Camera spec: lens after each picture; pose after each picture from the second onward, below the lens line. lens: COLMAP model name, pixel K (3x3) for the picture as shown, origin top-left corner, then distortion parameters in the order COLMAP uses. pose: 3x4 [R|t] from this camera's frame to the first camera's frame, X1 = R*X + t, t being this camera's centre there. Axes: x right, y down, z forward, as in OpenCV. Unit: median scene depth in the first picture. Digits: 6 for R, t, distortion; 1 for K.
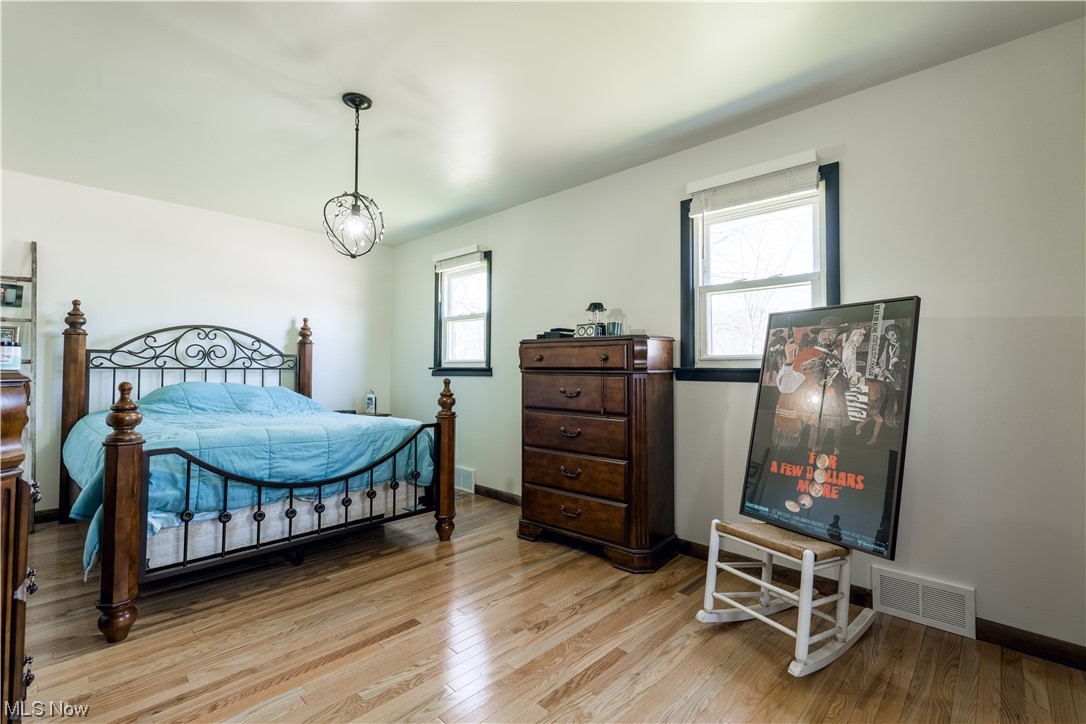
lens RADIAL K [[482.9, 0, 544.5], [0, 482.9, 359.2], [0, 0, 1]] dist [-0.004433, 0.000554]
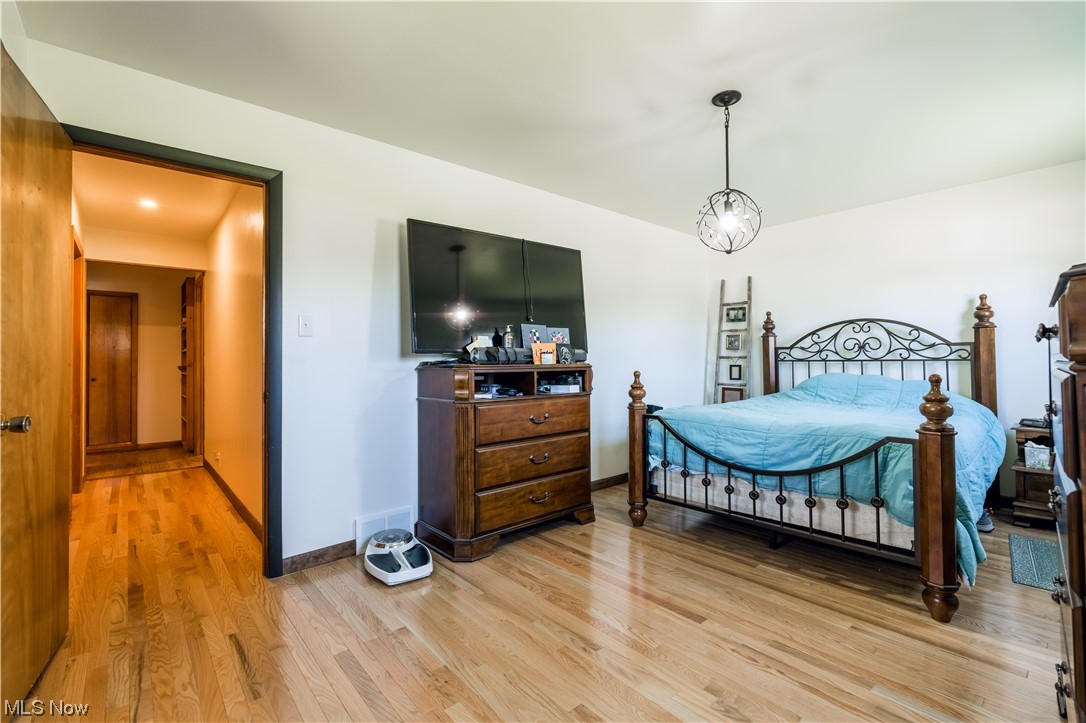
lens RADIAL K [[482.9, 0, 544.3], [0, 482.9, 359.7], [0, 0, 1]] dist [-0.004433, 0.000554]
pose [[-0.100209, -0.008175, -0.994933, 0.452881], [0.028021, 0.999546, -0.011036, 0.011231], [0.994572, -0.028985, -0.099935, 0.485183]]
